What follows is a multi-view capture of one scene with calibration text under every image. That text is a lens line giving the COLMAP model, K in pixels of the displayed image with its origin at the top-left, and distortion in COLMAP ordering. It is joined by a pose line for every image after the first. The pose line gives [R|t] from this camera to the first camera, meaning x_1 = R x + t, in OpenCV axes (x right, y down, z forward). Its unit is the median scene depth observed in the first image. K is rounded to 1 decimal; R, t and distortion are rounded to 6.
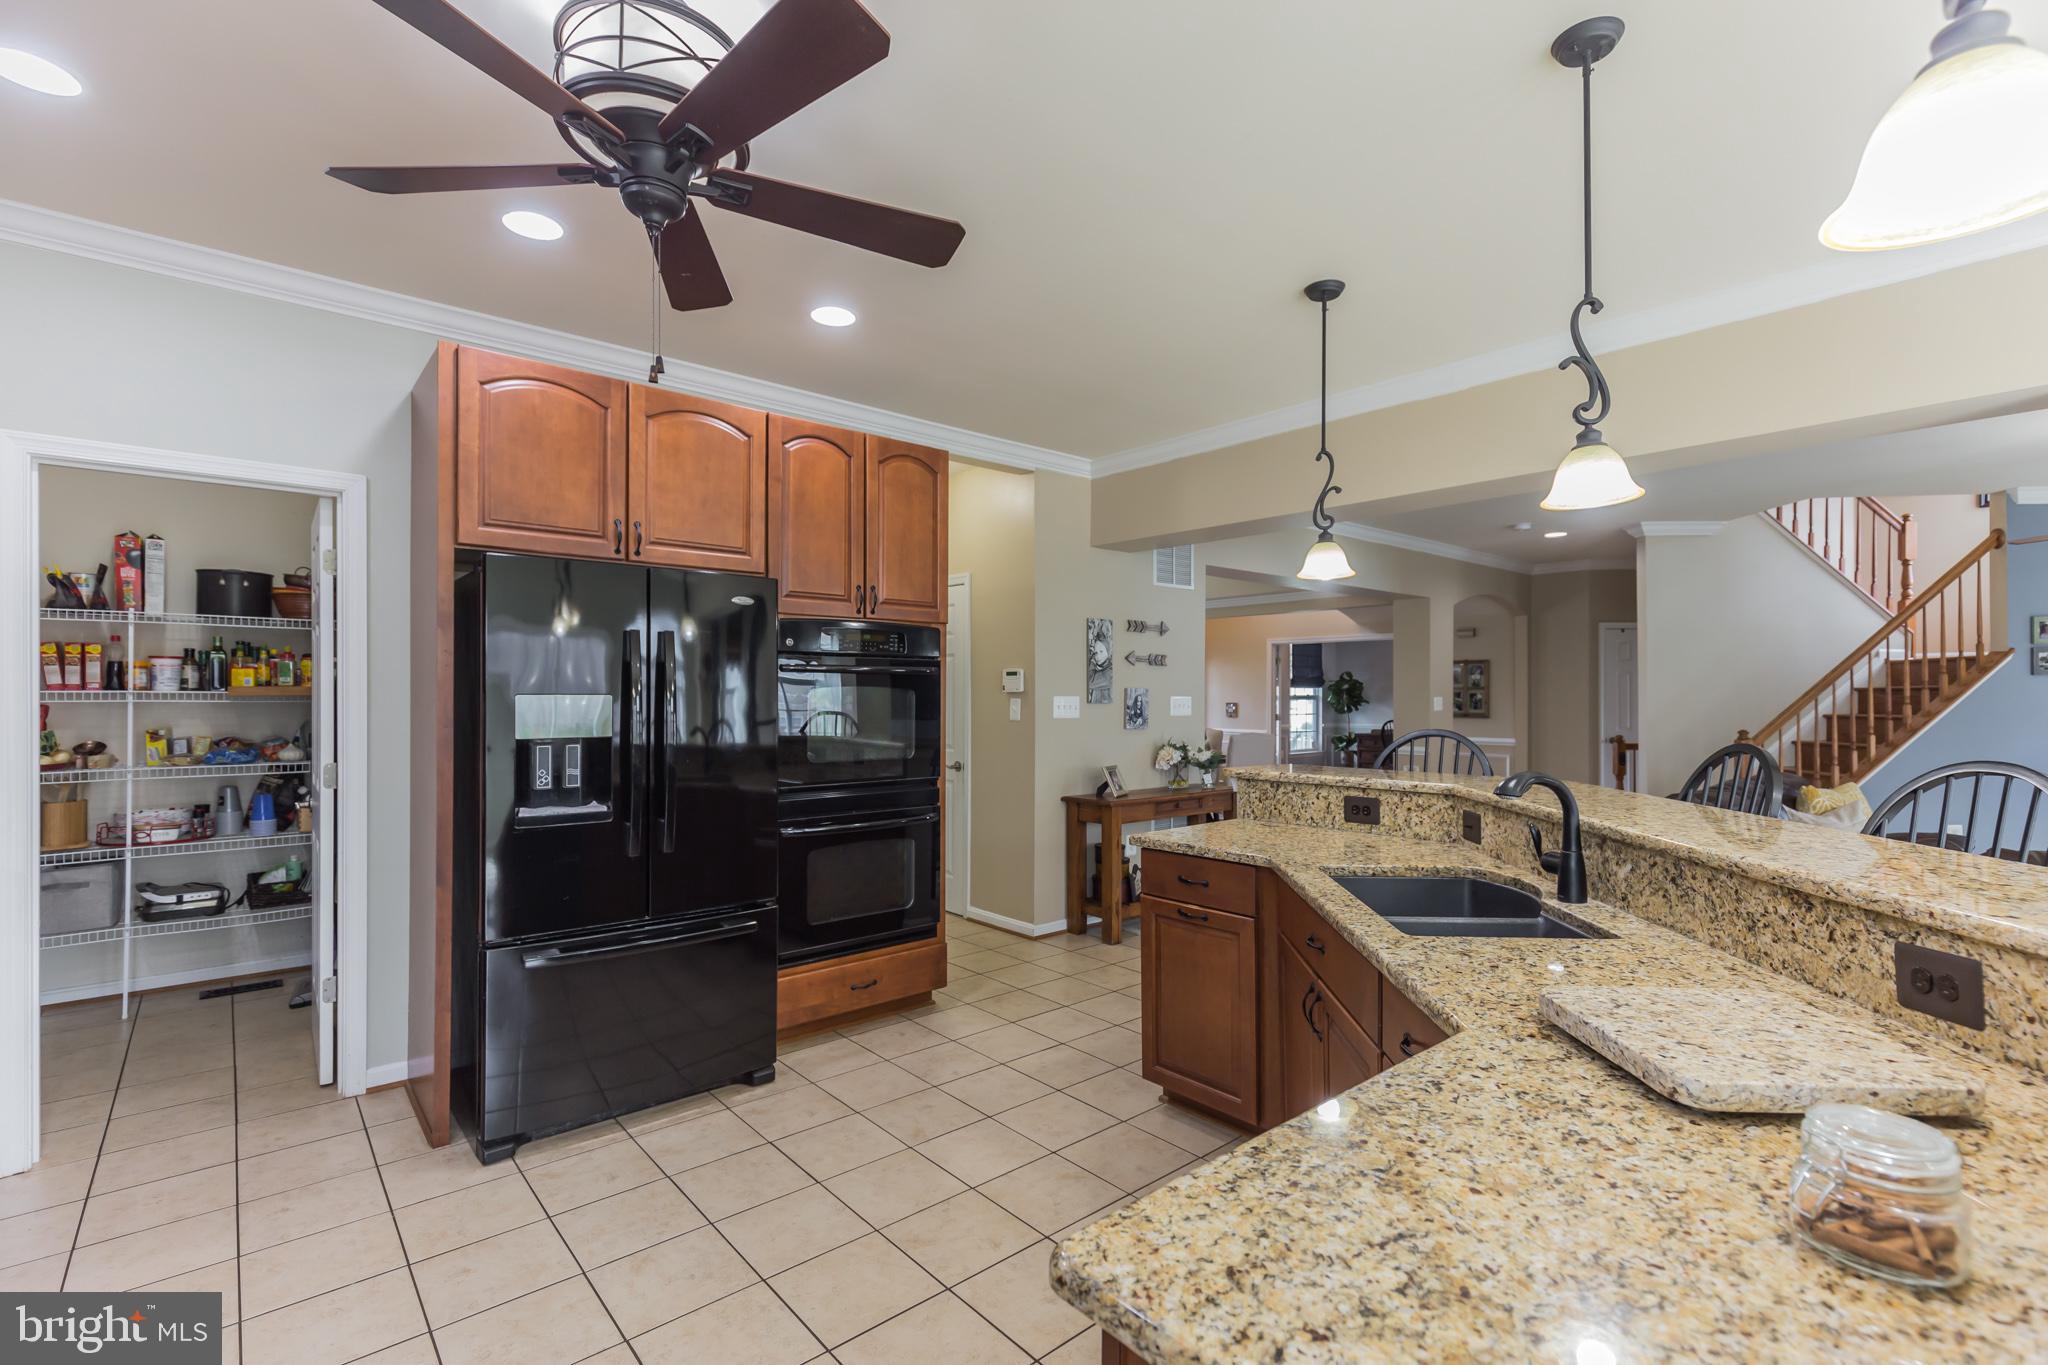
lens RADIAL K [[918.4, 0, 1024.0], [0, 918.4, 682.5], [0, 0, 1]] dist [0.001160, -0.000152]
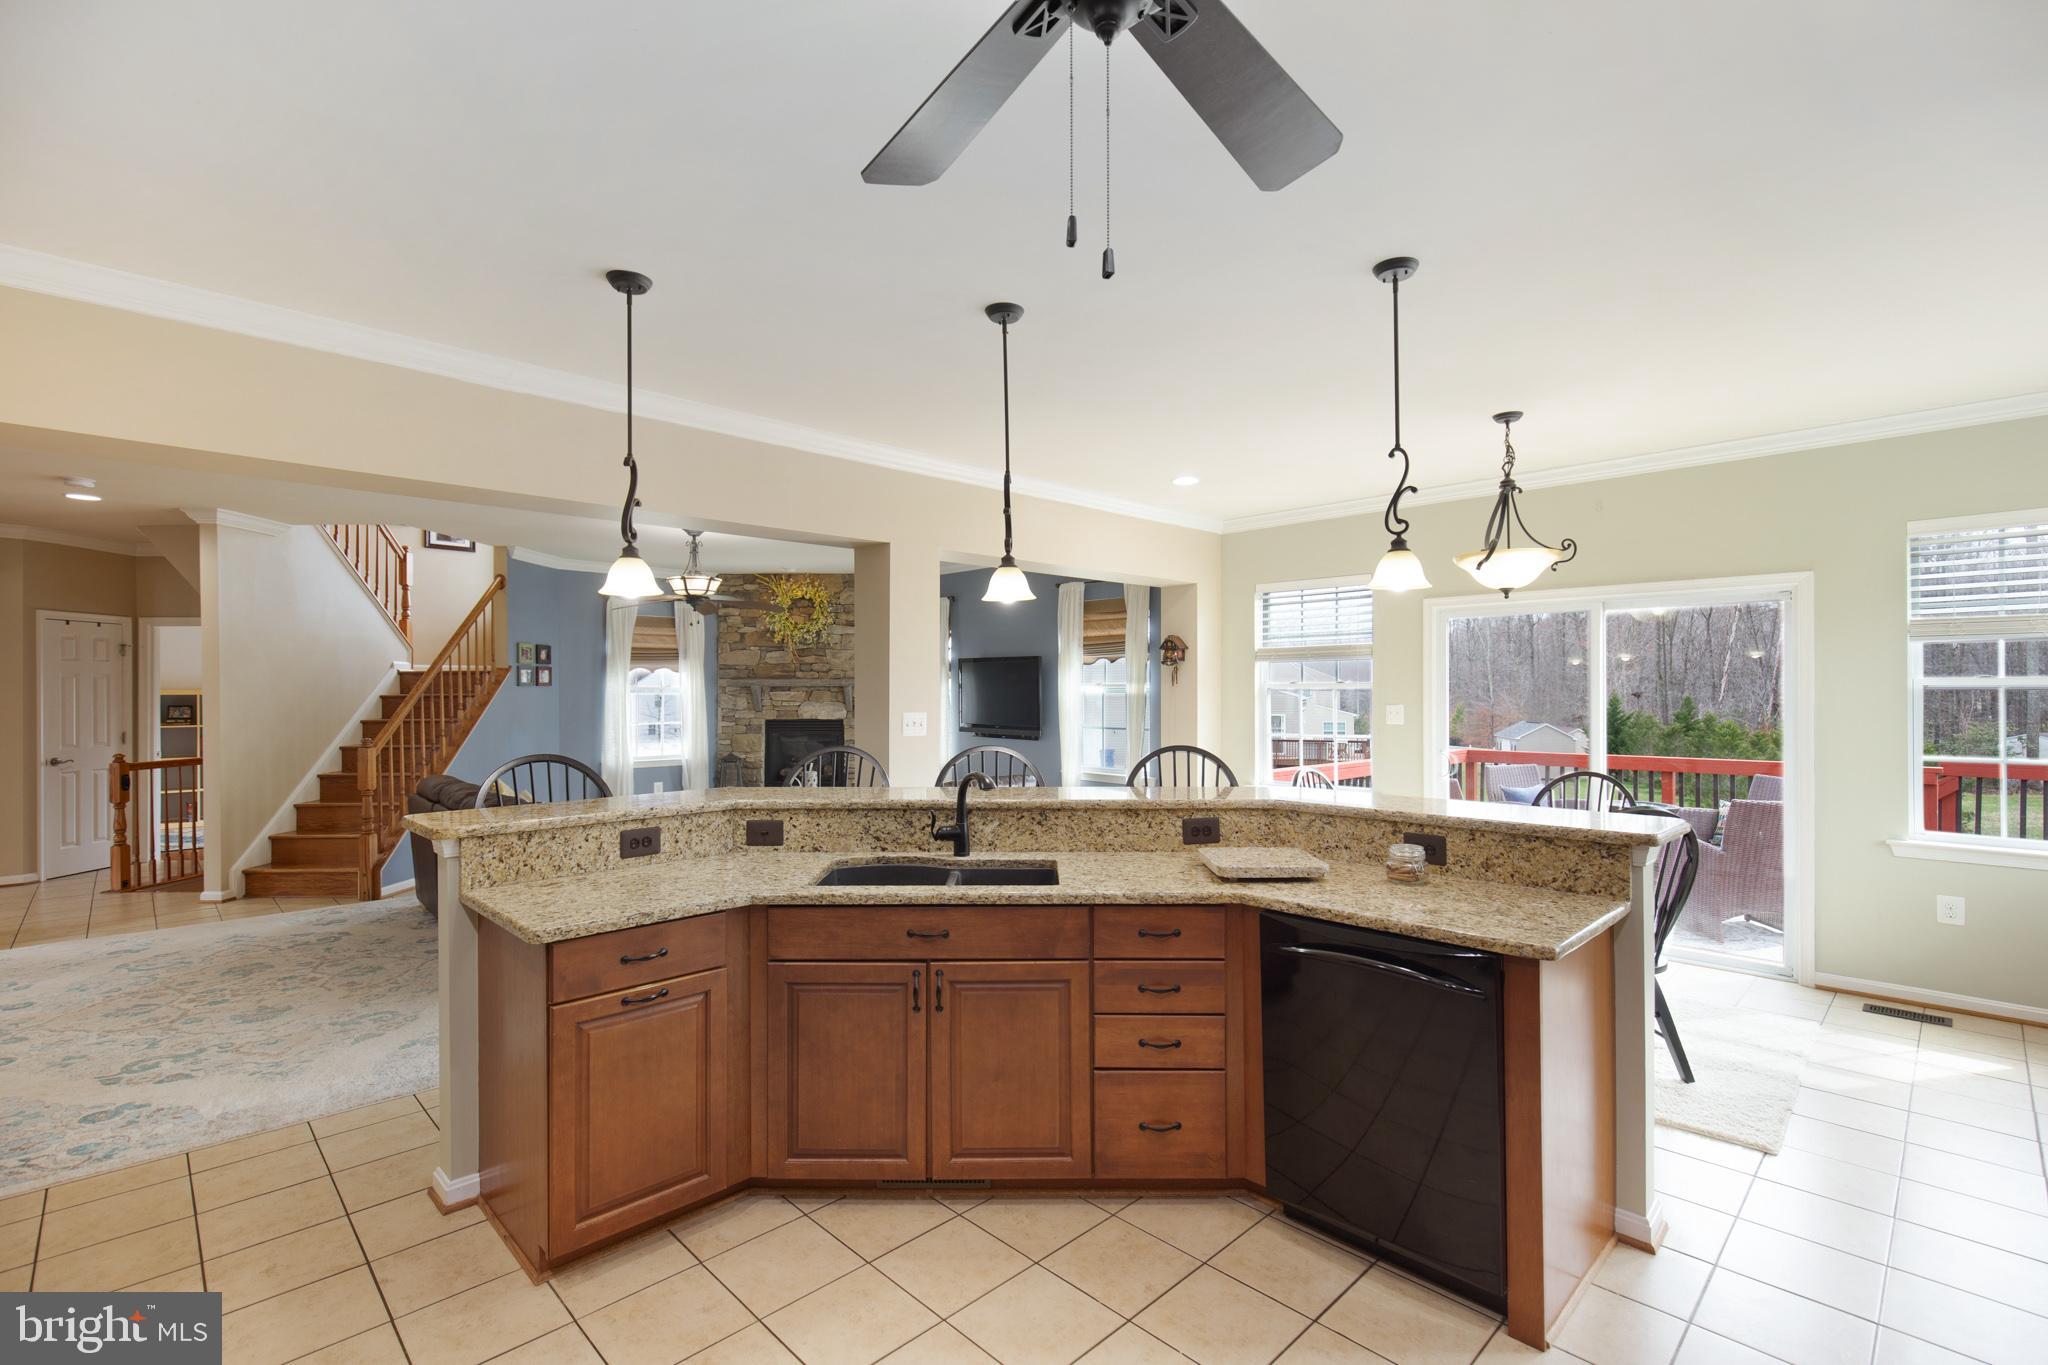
lens RADIAL K [[918.4, 0, 1024.0], [0, 918.4, 682.5], [0, 0, 1]] dist [0.001160, -0.000152]
pose [[-0.063784, 0.005111, 0.997951, -0.622001], [-0.010550, 0.999928, -0.005796, -0.026607], [-0.997908, -0.010898, -0.063725, 0.672975]]
